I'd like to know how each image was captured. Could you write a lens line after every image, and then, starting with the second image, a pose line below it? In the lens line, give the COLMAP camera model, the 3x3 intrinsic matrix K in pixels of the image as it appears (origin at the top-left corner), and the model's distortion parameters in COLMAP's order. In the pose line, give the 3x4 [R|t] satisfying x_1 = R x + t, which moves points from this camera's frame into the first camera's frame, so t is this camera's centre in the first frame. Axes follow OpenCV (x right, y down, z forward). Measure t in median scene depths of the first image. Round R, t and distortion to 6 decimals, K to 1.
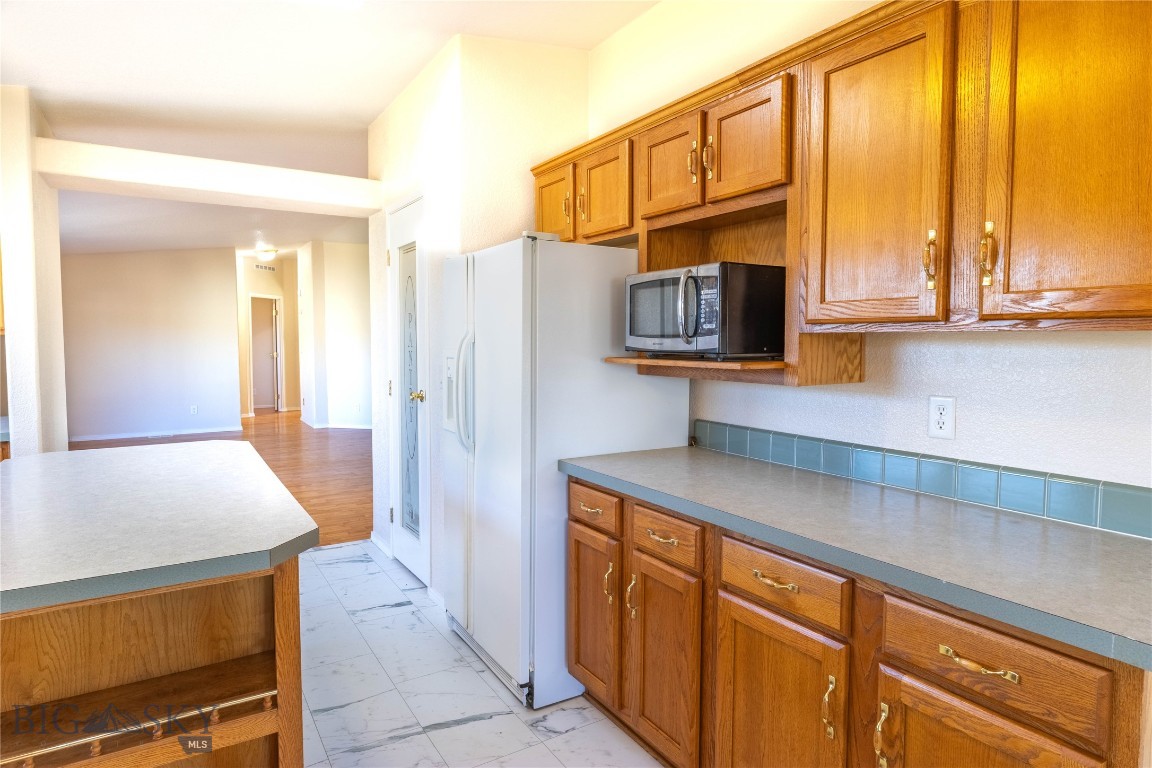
lens RADIAL K [[682.2, 0, 576.0], [0, 682.2, 384.0], [0, 0, 1]] dist [-0.001632, 0.000344]
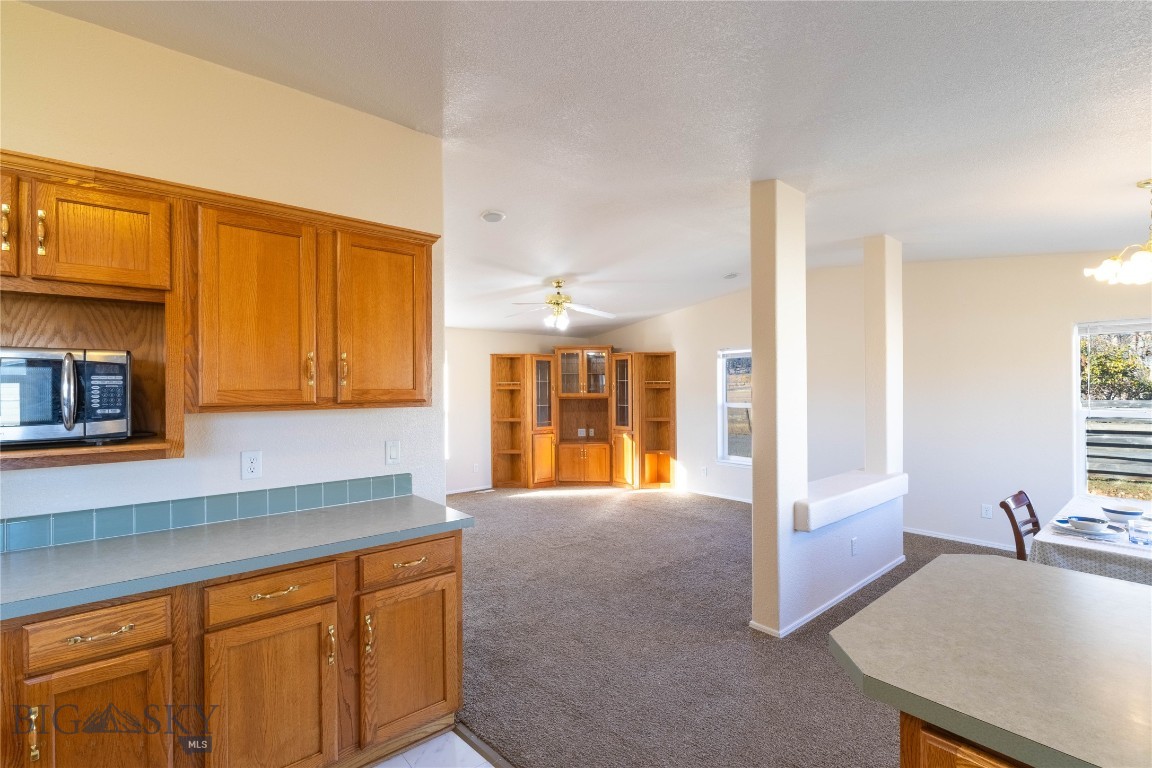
lens RADIAL K [[523.9, 0, 576.0], [0, 523.9, 384.0], [0, 0, 1]] dist [-0.000737, -0.000466]
pose [[-0.167671, 0.006477, 0.985822, -0.644044], [0.065758, 0.997825, 0.004628, -0.076661], [-0.983648, 0.065601, -0.167732, 0.405208]]
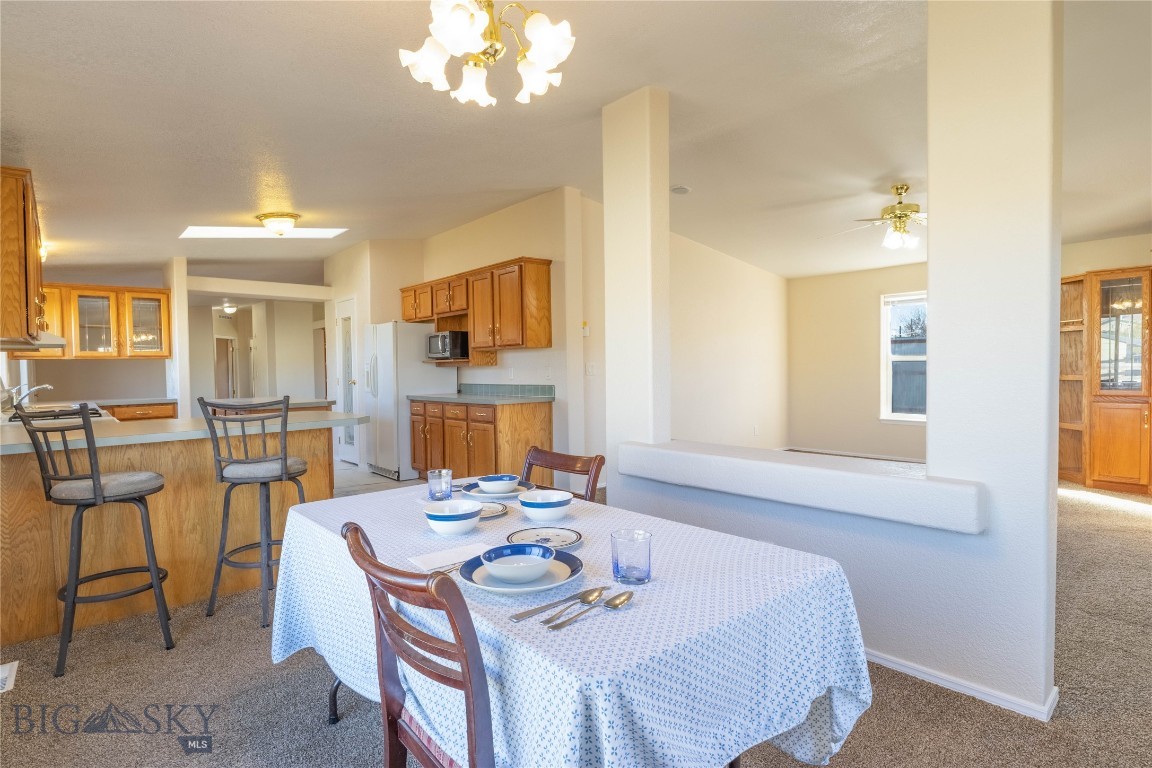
lens RADIAL K [[596.3, 0, 576.0], [0, 596.3, 384.0], [0, 0, 1]] dist [-0.003963, -0.001314]
pose [[0.985591, -0.024034, 0.167429, 0.301523], [0.030613, 0.998853, -0.036820, 0.202638], [-0.166352, 0.041415, 0.985196, -1.901553]]
